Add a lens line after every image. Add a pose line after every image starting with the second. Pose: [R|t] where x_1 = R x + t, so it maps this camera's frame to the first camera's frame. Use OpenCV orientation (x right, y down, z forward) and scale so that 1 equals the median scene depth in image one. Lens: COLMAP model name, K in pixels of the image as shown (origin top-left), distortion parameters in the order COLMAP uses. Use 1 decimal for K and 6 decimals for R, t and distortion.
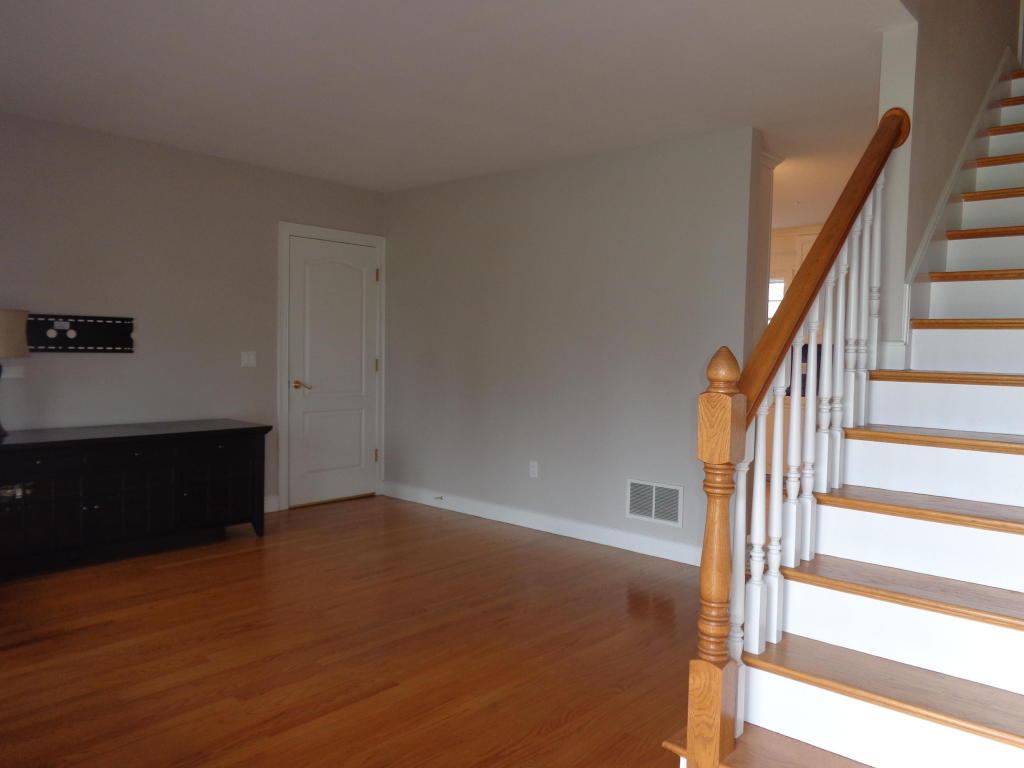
lens RADIAL K [[775.8, 0, 515.1], [0, 775.8, 383.8], [0, 0, 1]] dist [0.005461, 0.013602]
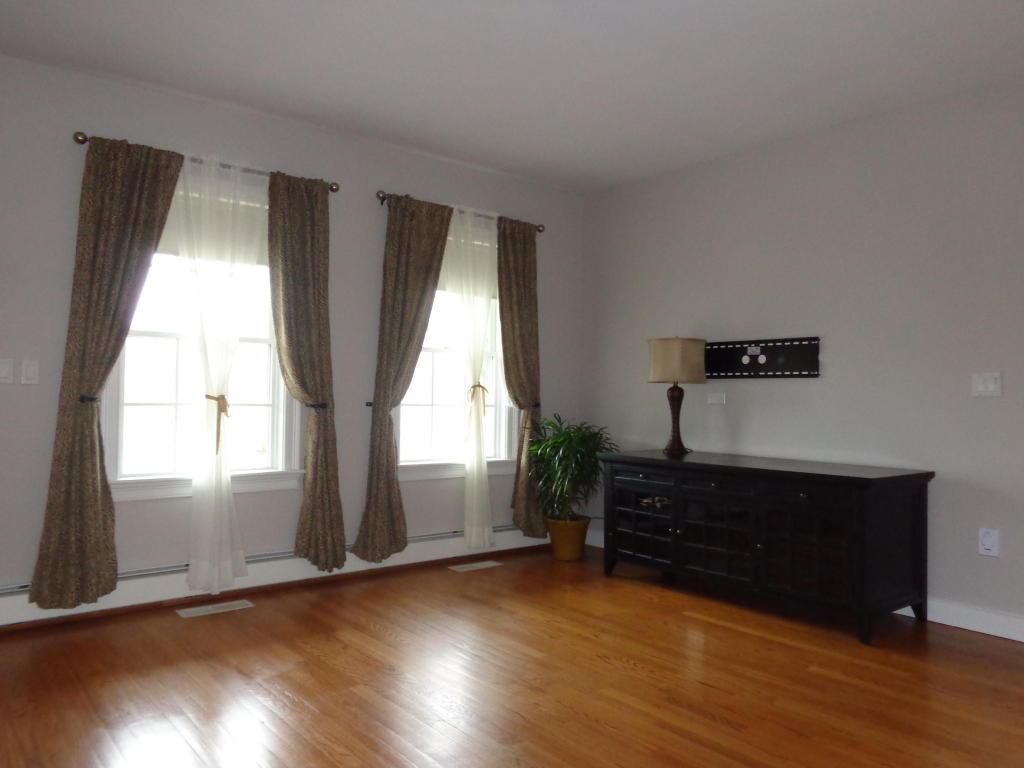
lens RADIAL K [[775.8, 0, 518.6], [0, 775.8, 377.1], [0, 0, 1]] dist [0.005461, 0.013602]
pose [[-0.166330, -0.045666, -0.985012, 0.410613], [-0.064050, 0.997318, -0.035421, 0.010756], [0.983988, 0.057199, -0.168809, 0.852287]]
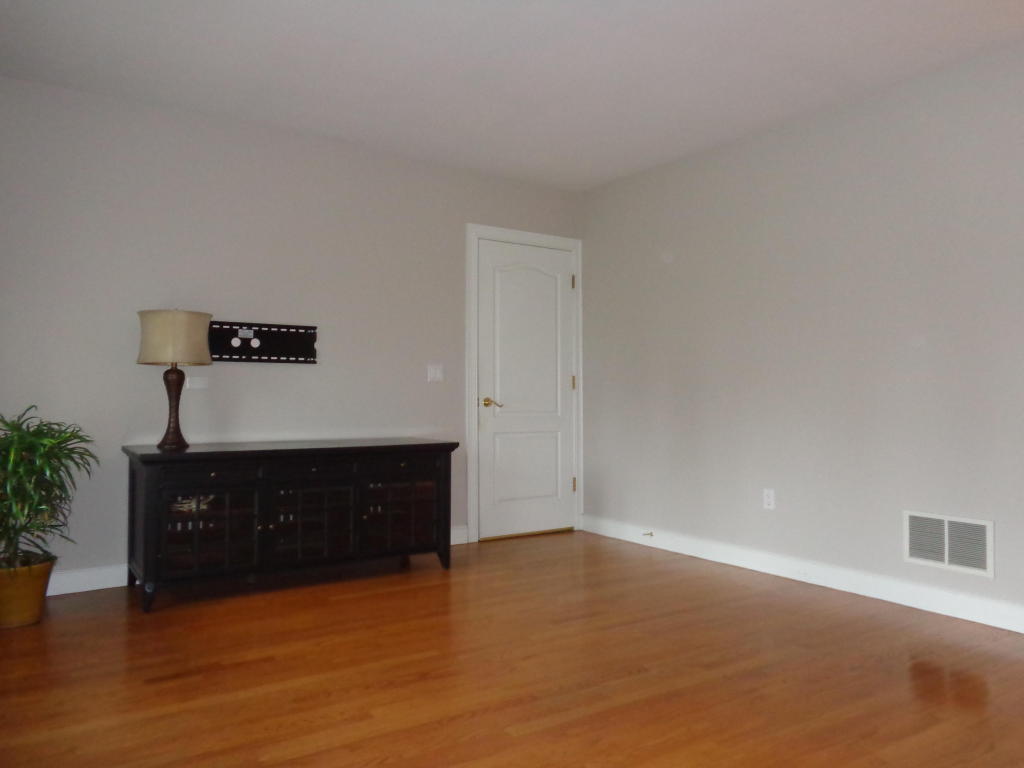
lens RADIAL K [[775.8, 0, 510.0], [0, 775.8, 386.1], [0, 0, 1]] dist [0.005461, 0.013602]
pose [[0.968227, -0.022414, -0.249066, -0.037932], [0.007039, 0.998023, -0.062451, 0.048036], [0.249974, 0.058713, 0.966471, 0.168841]]
